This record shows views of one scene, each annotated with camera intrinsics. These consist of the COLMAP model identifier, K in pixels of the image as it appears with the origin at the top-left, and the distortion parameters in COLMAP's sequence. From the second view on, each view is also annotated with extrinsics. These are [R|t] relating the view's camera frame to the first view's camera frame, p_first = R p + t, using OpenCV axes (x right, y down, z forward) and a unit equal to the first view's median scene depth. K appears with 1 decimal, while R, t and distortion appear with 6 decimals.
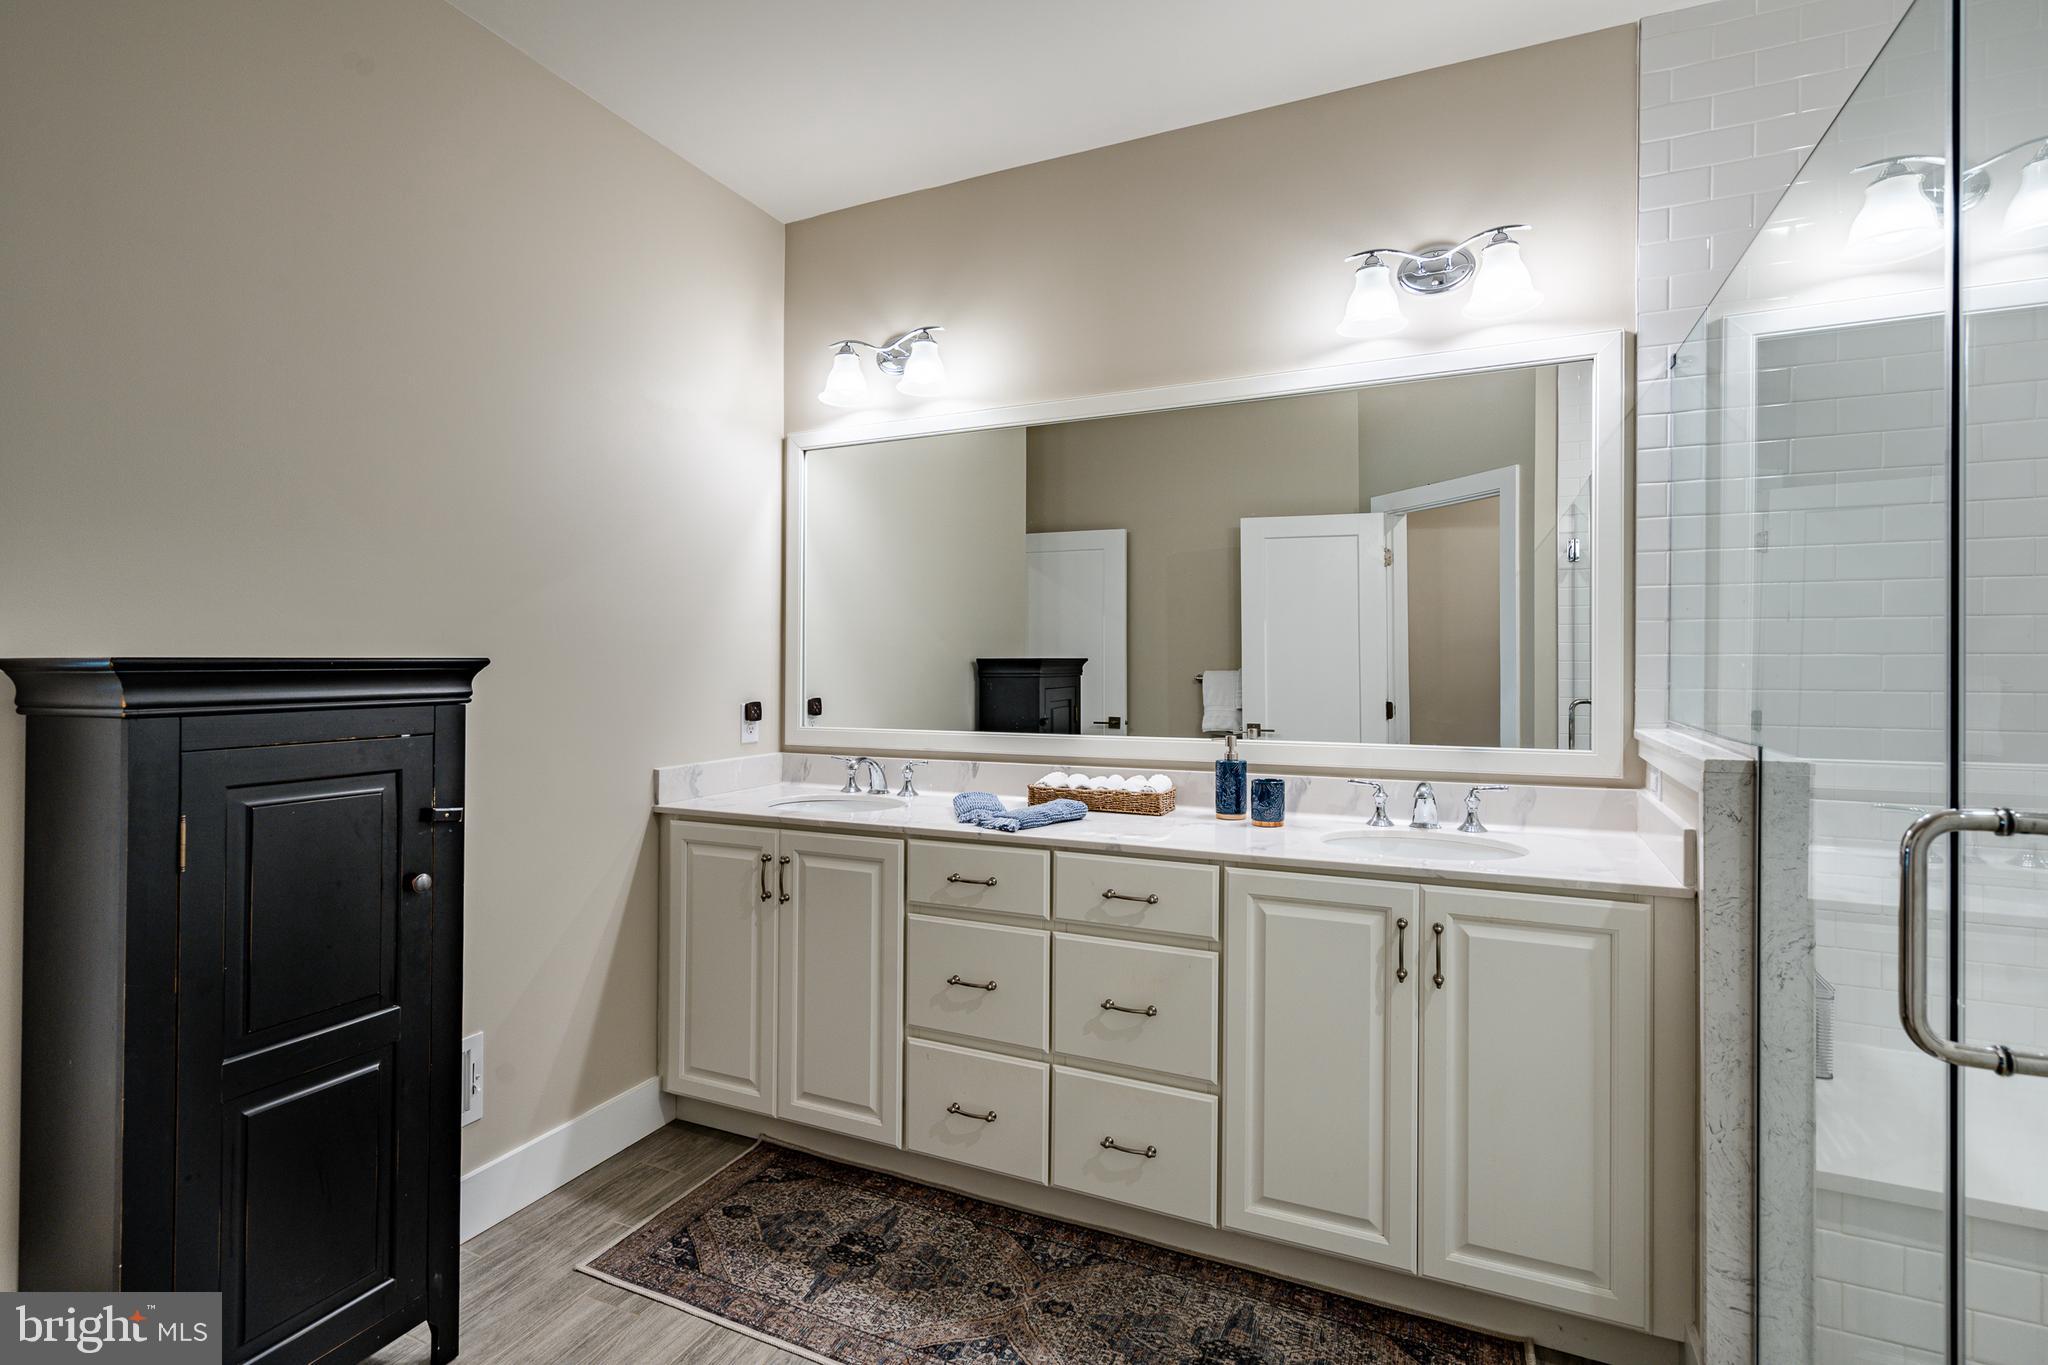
lens RADIAL K [[960.2, 0, 1021.7], [0, 960.2, 666.9], [0, 0, 1]] dist [-0.000074, 0.000018]
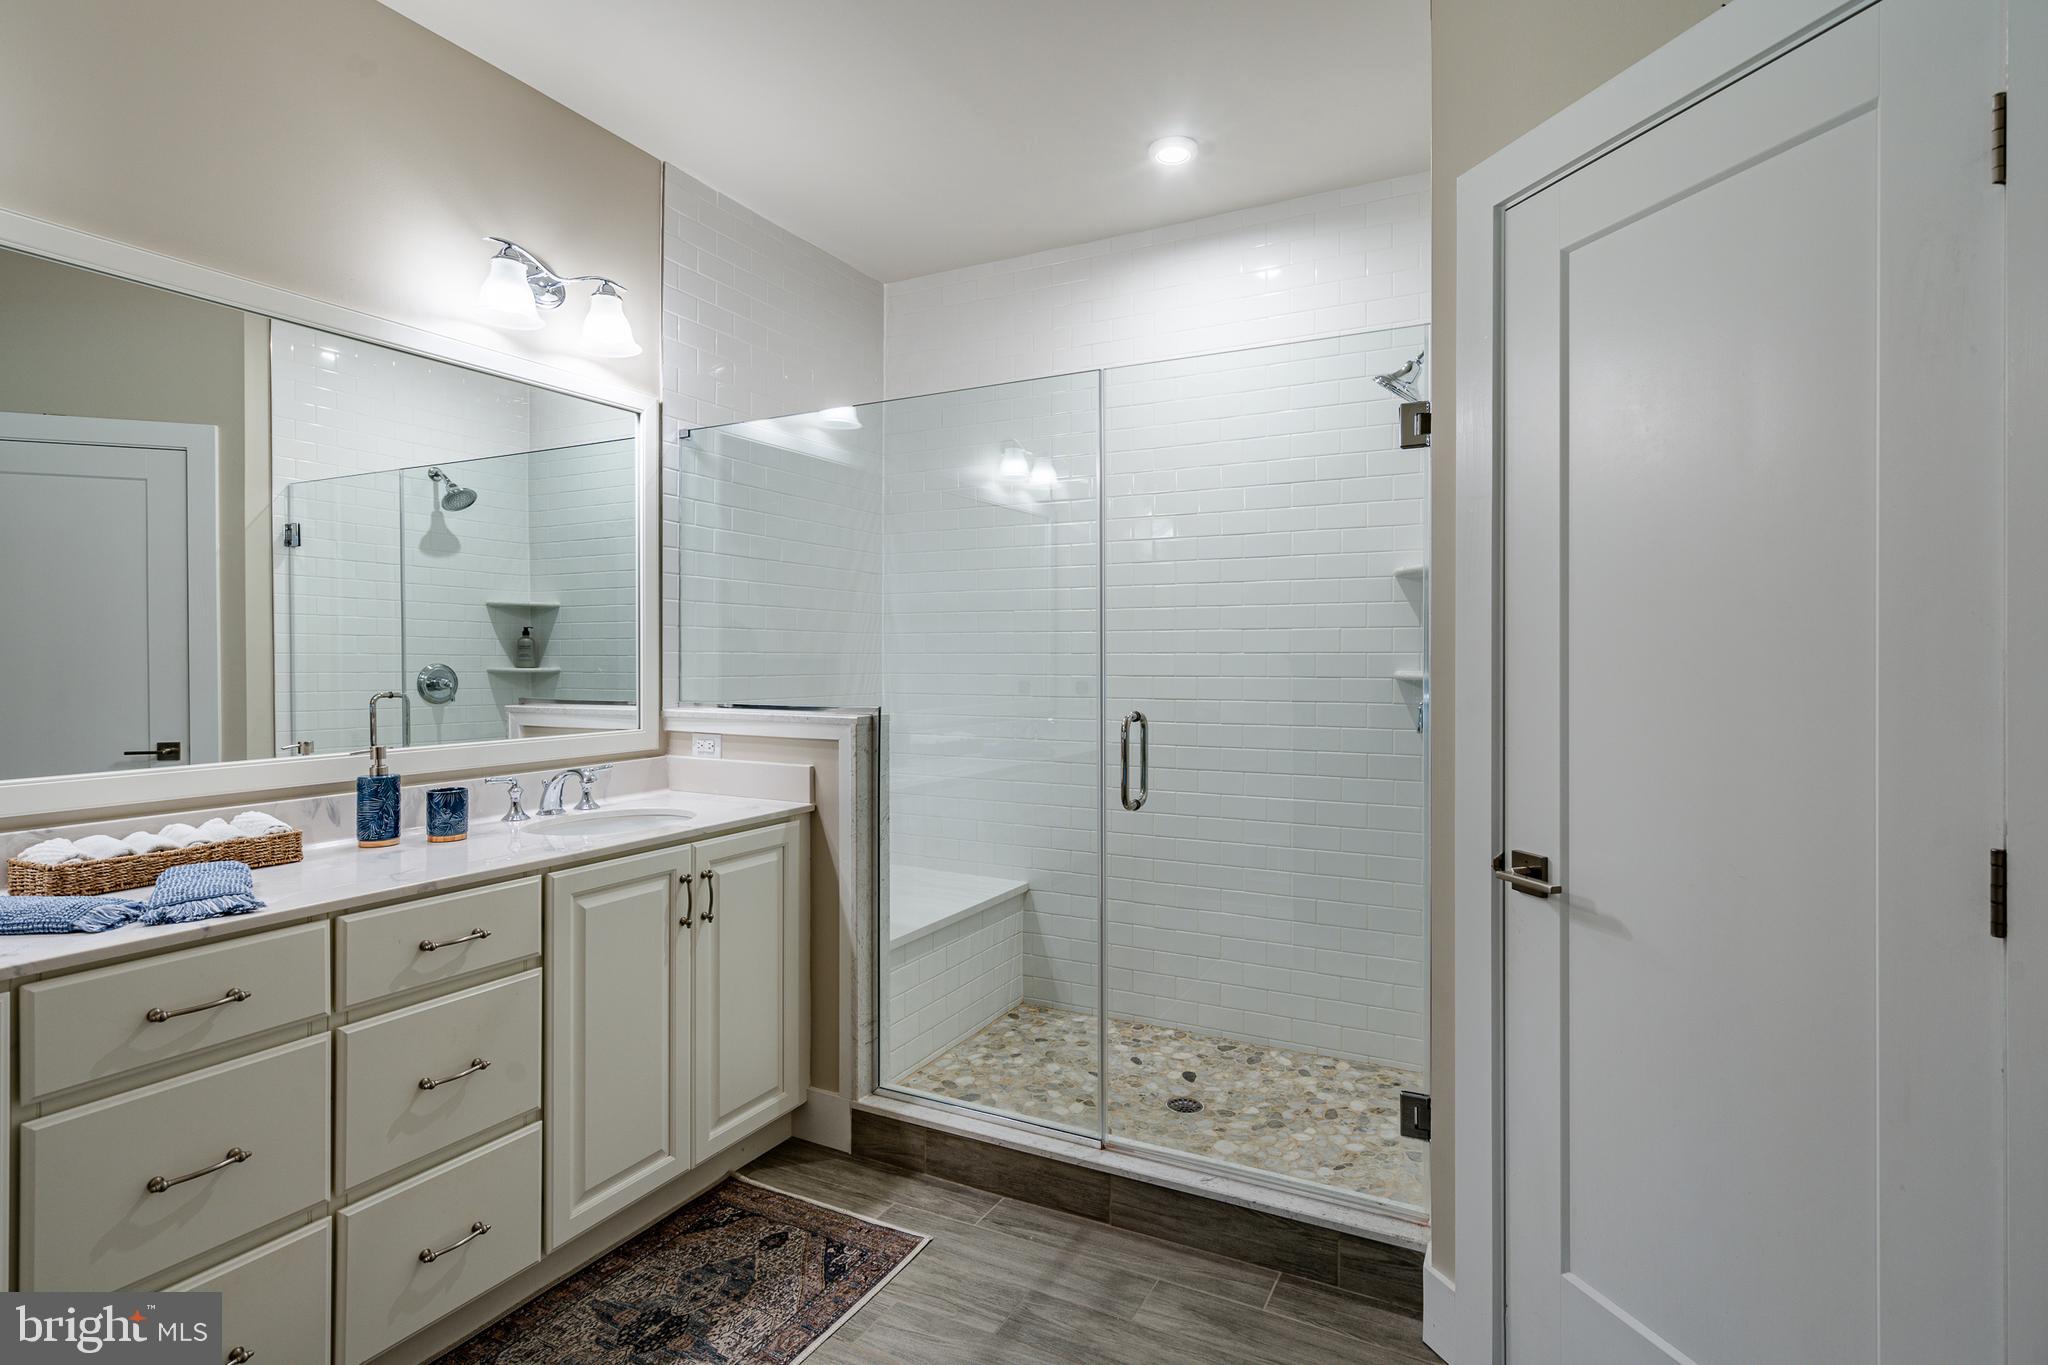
lens RADIAL K [[994.6, 0, 1024.0], [0, 994.6, 682.5], [0, 0, 1]] dist [-0.002533, -0.000836]
pose [[0.055862, -0.019981, 0.998239, -0.724234], [0.007708, 0.999779, 0.019581, 0.005121], [-0.998409, 0.006601, 0.056003, 0.470236]]
